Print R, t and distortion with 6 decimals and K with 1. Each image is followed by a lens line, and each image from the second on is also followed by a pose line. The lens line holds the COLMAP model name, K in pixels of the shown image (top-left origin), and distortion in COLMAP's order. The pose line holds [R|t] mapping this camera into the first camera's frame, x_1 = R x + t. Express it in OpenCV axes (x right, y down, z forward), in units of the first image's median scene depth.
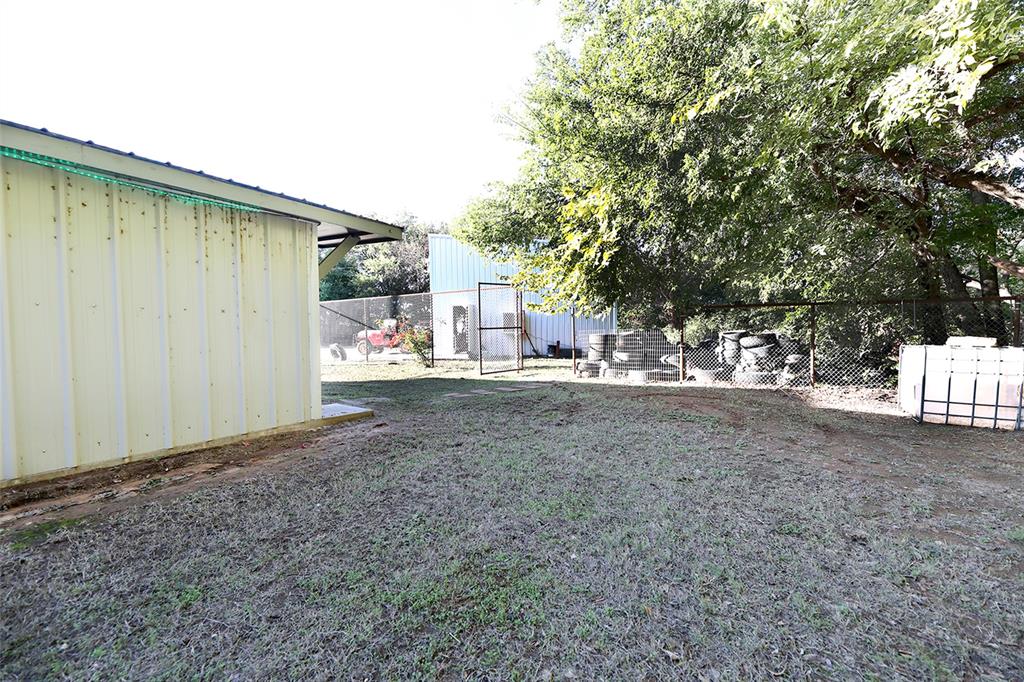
lens RADIAL K [[412.8, 0, 511.1], [0, 412.8, 338.6], [0, 0, 1]] dist [0.001637, -0.000435]
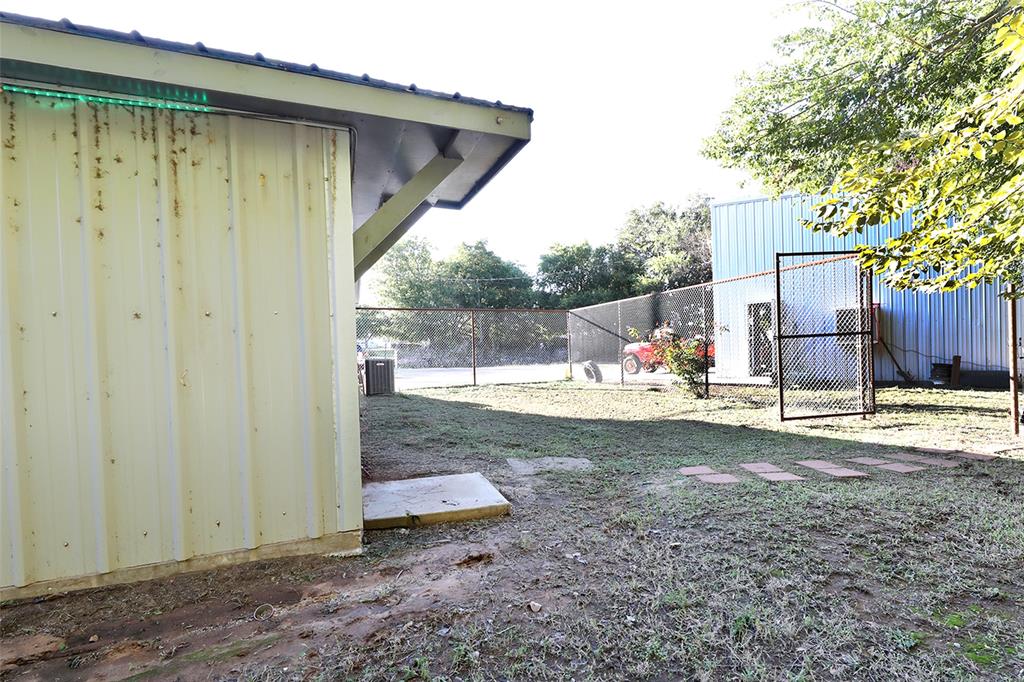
lens RADIAL K [[512.5, 0, 512.3], [0, 512.5, 359.6], [0, 0, 1]] dist [-0.004677, -0.001154]
pose [[0.829744, -0.002153, -0.558140, 0.008332], [0.009956, 0.999891, 0.010943, -0.003994], [0.558056, -0.014637, 0.829674, 0.194202]]
